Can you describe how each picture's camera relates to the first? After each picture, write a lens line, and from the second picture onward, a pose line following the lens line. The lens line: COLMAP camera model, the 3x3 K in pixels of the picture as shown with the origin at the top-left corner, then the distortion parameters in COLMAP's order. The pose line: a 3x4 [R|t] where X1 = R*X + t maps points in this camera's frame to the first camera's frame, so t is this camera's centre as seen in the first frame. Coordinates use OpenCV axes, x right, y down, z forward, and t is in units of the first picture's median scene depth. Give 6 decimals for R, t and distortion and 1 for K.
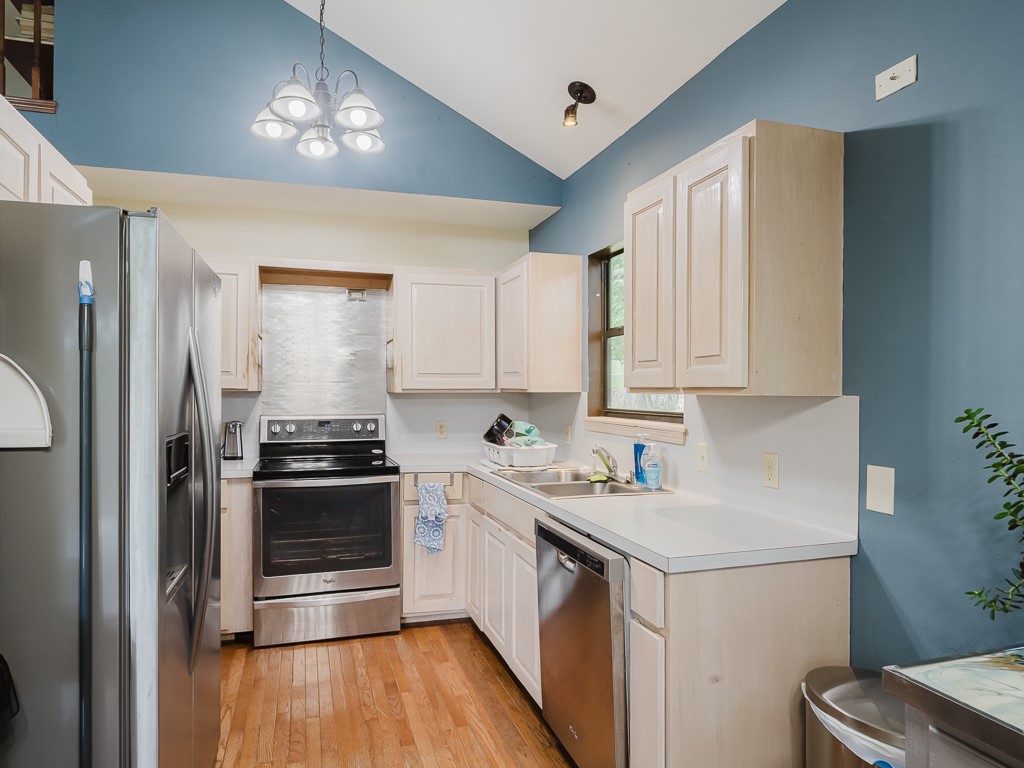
lens RADIAL K [[609.4, 0, 514.4], [0, 609.4, 390.3], [0, 0, 1]] dist [0.000251, 0.003169]
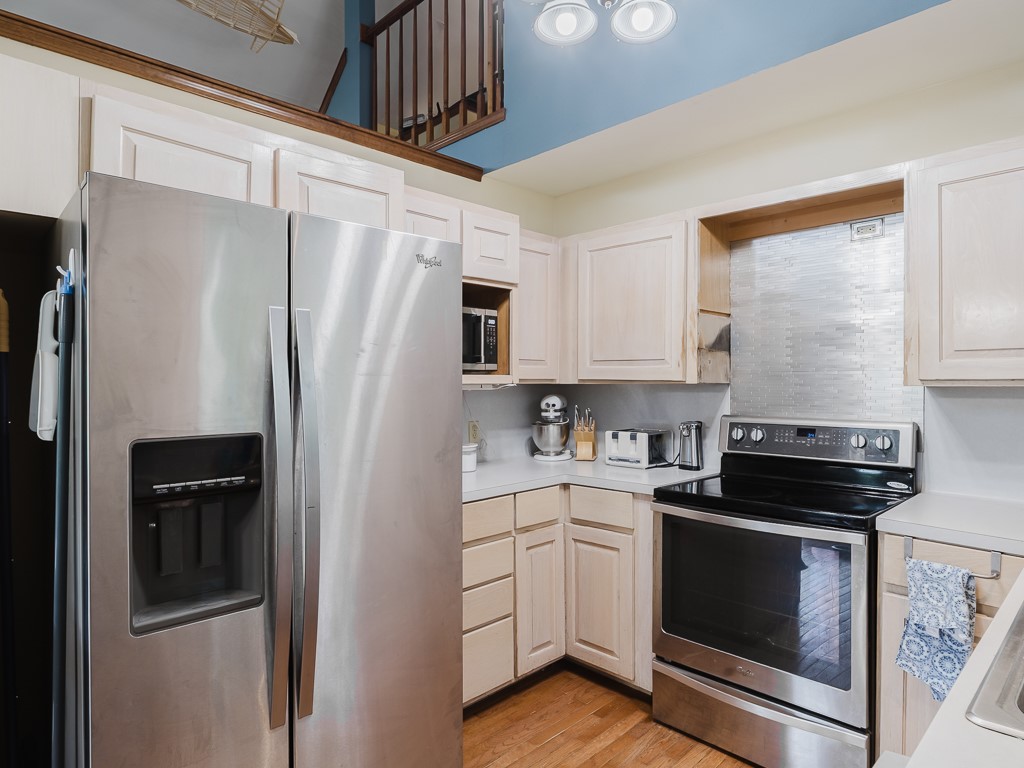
lens RADIAL K [[609.4, 0, 508.2], [0, 609.4, 386.0], [0, 0, 1]] dist [0.000251, 0.003169]
pose [[0.452363, 0.003099, -0.891828, 0.144224], [-0.002984, 0.999994, 0.001961, 0.003227], [0.891829, 0.001774, 0.452369, 0.410573]]
